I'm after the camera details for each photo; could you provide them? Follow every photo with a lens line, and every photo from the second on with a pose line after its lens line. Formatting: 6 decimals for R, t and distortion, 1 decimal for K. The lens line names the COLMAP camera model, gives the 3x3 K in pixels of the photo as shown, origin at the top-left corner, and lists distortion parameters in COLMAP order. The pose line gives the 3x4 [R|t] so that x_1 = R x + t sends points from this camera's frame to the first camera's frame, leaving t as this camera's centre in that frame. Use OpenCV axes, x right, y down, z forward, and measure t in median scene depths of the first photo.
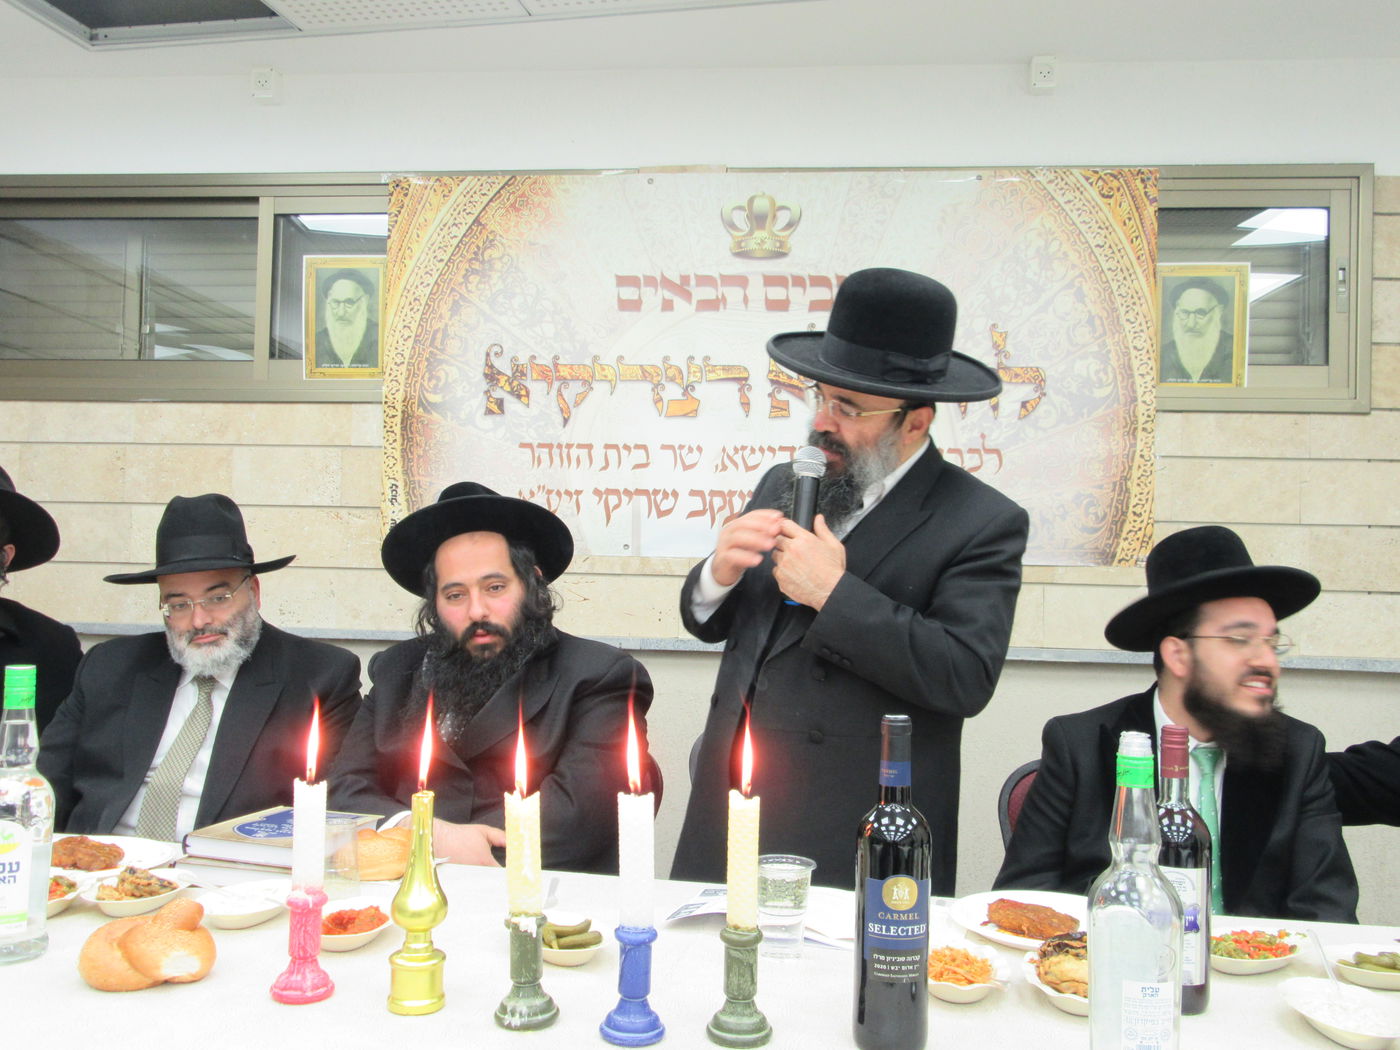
lens RADIAL K [[1240.4, 0, 690.2], [0, 1240.4, 525.6], [0, 0, 1]] dist [0.001716, -0.005501]
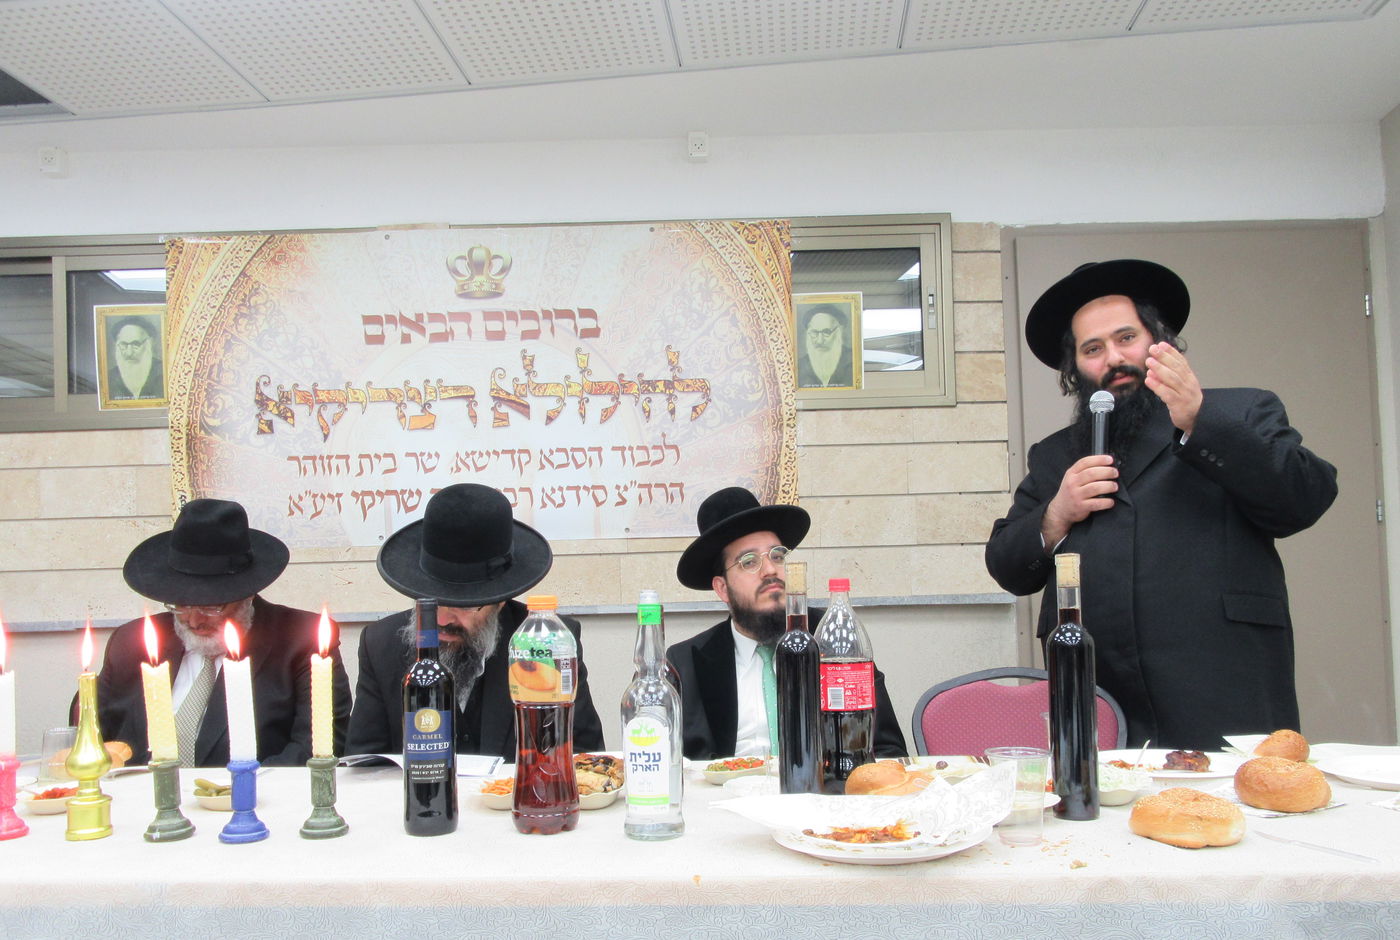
lens RADIAL K [[1096.6, 0, 675.4], [0, 1096.6, 560.9], [0, 0, 1]] dist [-0.029968, 0.062869]
pose [[0.992974, -0.049120, 0.107655, 0.120005], [0.048157, 0.998773, 0.011535, 0.041726], [-0.108089, -0.006270, 0.994121, -0.101228]]
